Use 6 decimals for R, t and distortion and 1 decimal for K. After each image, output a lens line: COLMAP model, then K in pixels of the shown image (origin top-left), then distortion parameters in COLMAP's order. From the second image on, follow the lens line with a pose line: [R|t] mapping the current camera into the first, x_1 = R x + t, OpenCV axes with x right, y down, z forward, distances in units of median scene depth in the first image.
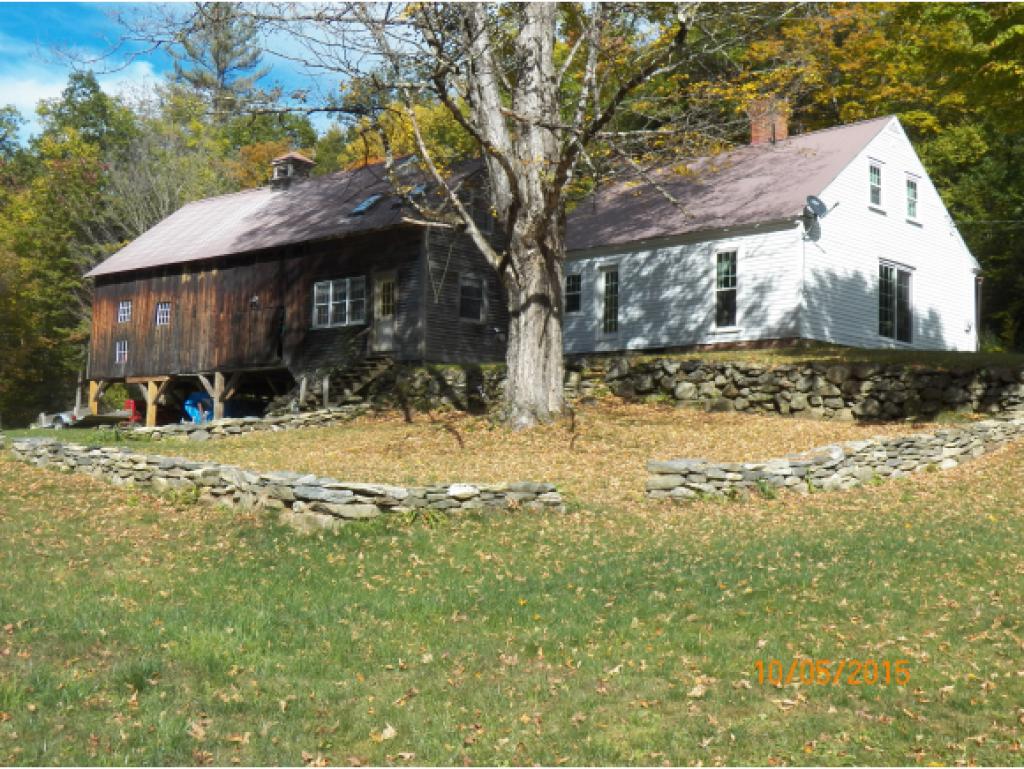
lens RADIAL K [[1313.3, 0, 512.1], [0, 1313.3, 382.9], [0, 0, 1]] dist [-0.116506, 0.000000]
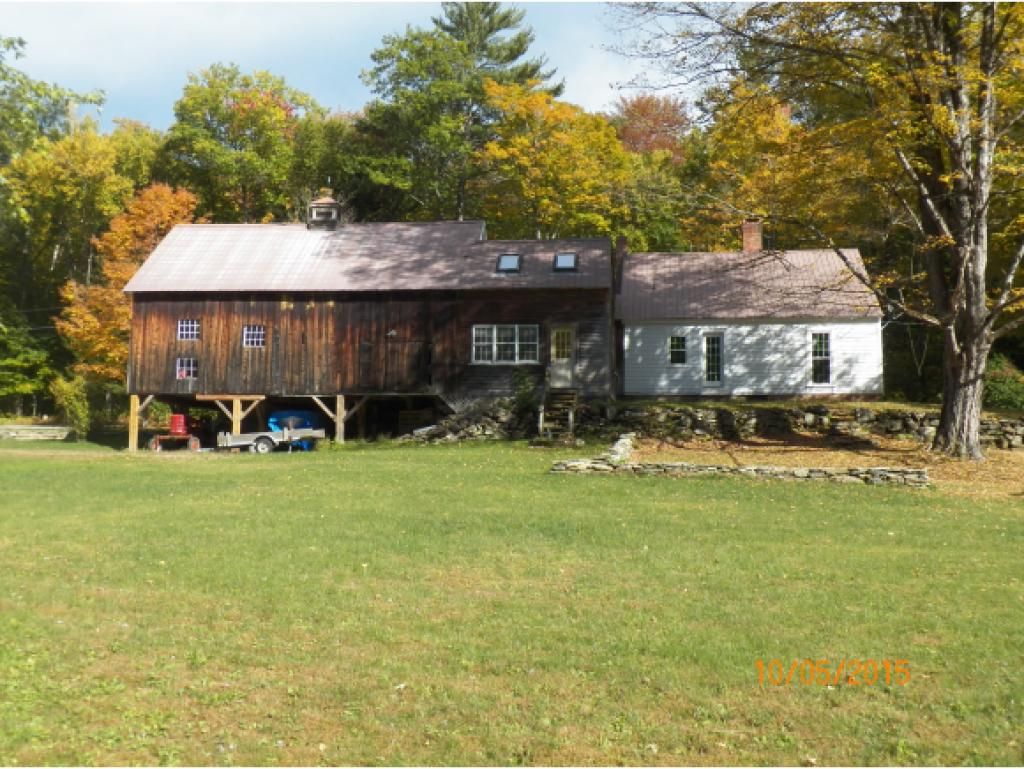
lens RADIAL K [[1134.1, 0, 512.1], [0, 1134.1, 383.2], [0, 0, 1]] dist [-0.129411, 0.000000]
pose [[0.810266, 0.042670, 0.584507, -0.807407], [-0.037328, 0.999078, -0.021189, -0.004259], [-0.584872, -0.004649, 0.811112, 0.168504]]
